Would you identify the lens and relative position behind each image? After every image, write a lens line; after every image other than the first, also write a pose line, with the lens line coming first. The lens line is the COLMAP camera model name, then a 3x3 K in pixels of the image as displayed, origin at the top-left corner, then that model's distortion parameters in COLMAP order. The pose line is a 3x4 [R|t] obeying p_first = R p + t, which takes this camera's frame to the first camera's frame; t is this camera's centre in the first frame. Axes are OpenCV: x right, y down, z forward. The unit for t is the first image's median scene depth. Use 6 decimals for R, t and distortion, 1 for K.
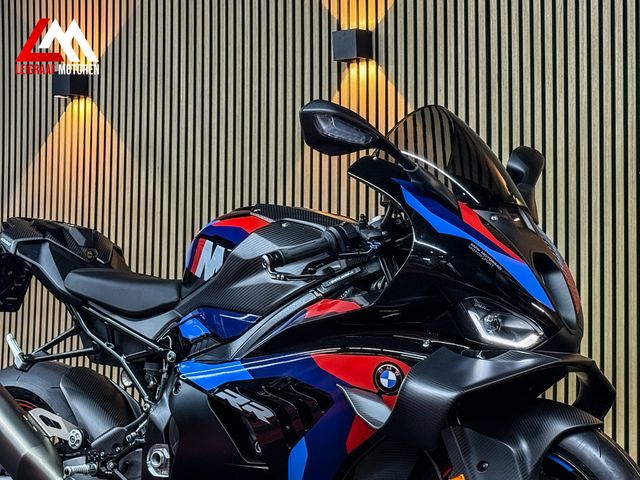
lens RADIAL K [[1368.8, 0, 317.8], [0, 1368.8, 219.7], [0, 0, 1]] dist [0.125746, 0.000000]
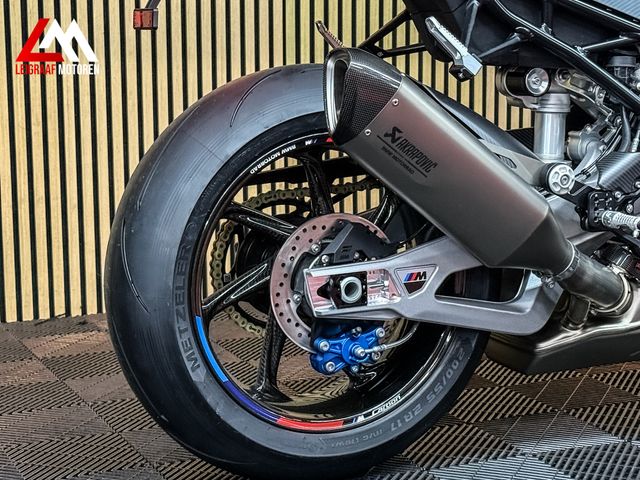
lens RADIAL K [[1368.8, 0, 318.3], [0, 1368.8, 234.8], [0, 0, 1]] dist [0.125746, 0.000000]
pose [[0.463274, -0.149705, 0.873479, -0.818745], [-0.062740, 0.977615, 0.200828, 0.064604], [-0.883991, -0.147841, 0.443512, 0.837460]]
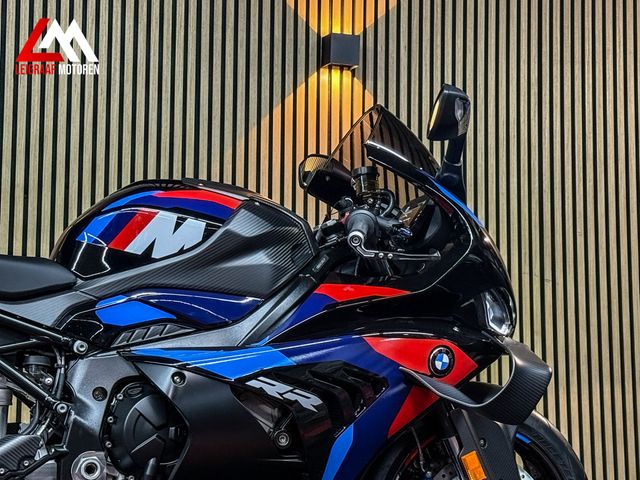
lens RADIAL K [[1368.8, 0, 325.1], [0, 1368.8, 219.3], [0, 0, 1]] dist [0.125746, 0.000000]
pose [[0.558933, 0.097017, 0.823518, -0.721941], [-0.056003, 0.995281, -0.079242, 0.080576], [-0.827320, -0.001829, 0.561728, 0.411102]]
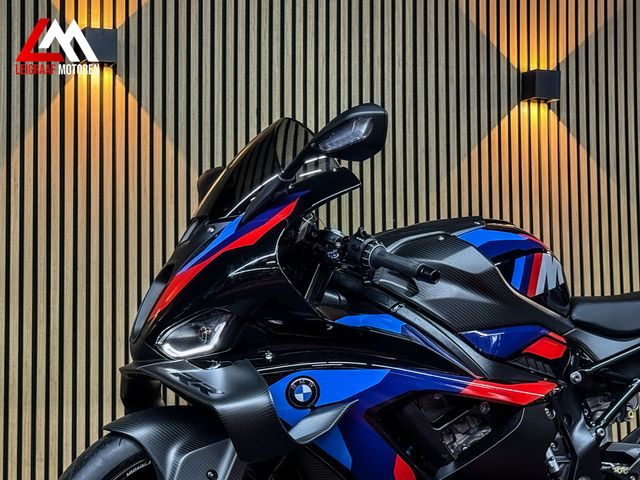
lens RADIAL K [[1368.8, 0, 321.1], [0, 1368.8, 243.6], [0, 0, 1]] dist [0.125746, 0.000000]
pose [[0.505869, 0.078474, 0.859034, -0.977867], [-0.039120, 0.996916, -0.068032, 0.082026], [-0.861723, 0.000810, 0.507378, 0.628901]]
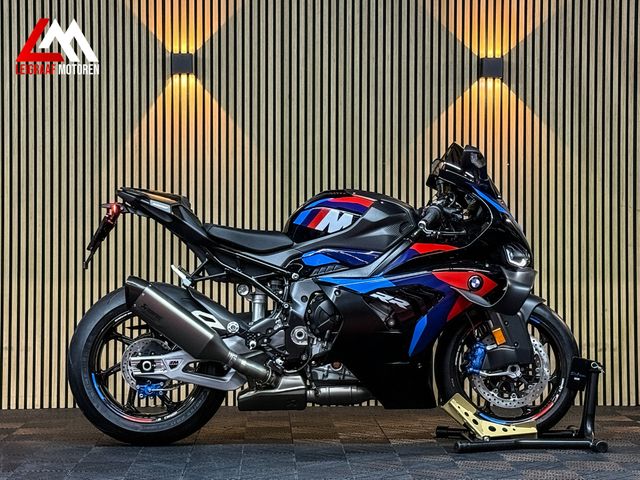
lens RADIAL K [[1368.8, 0, 323.8], [0, 1368.8, 221.7], [0, 0, 1]] dist [0.125746, 0.000000]
pose [[0.765395, -0.001302, 0.643560, -1.187430], [-0.038718, 0.998093, 0.048067, -0.052394], [-0.642396, -0.061708, 0.763885, -0.328470]]
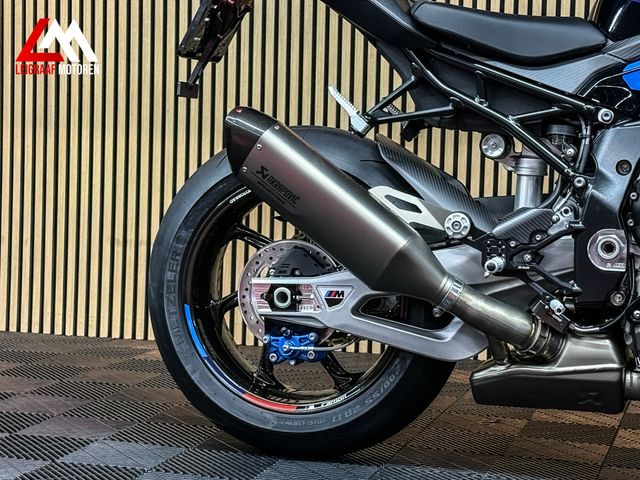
lens RADIAL K [[1368.8, 0, 316.2], [0, 1368.8, 234.1], [0, 0, 1]] dist [0.125746, 0.000000]
pose [[0.934615, -0.015351, 0.355331, -0.530118], [-0.037553, 0.989224, 0.141512, 0.062787], [-0.353674, -0.145603, 0.923967, 0.346190]]
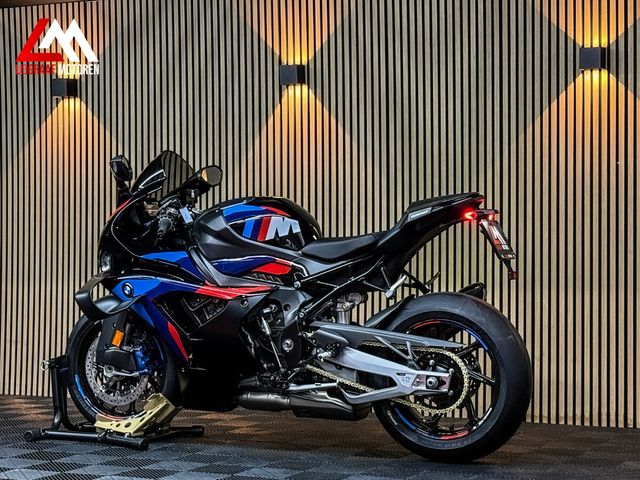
lens RADIAL K [[1368.8, 0, 323.9], [0, 1368.8, 253.8], [0, 0, 1]] dist [0.125746, 0.000000]
pose [[0.974830, -0.009264, 0.222755, -0.411110], [-0.006818, 0.997430, 0.071320, -0.057982], [-0.222843, -0.071044, 0.972262, -0.708670]]
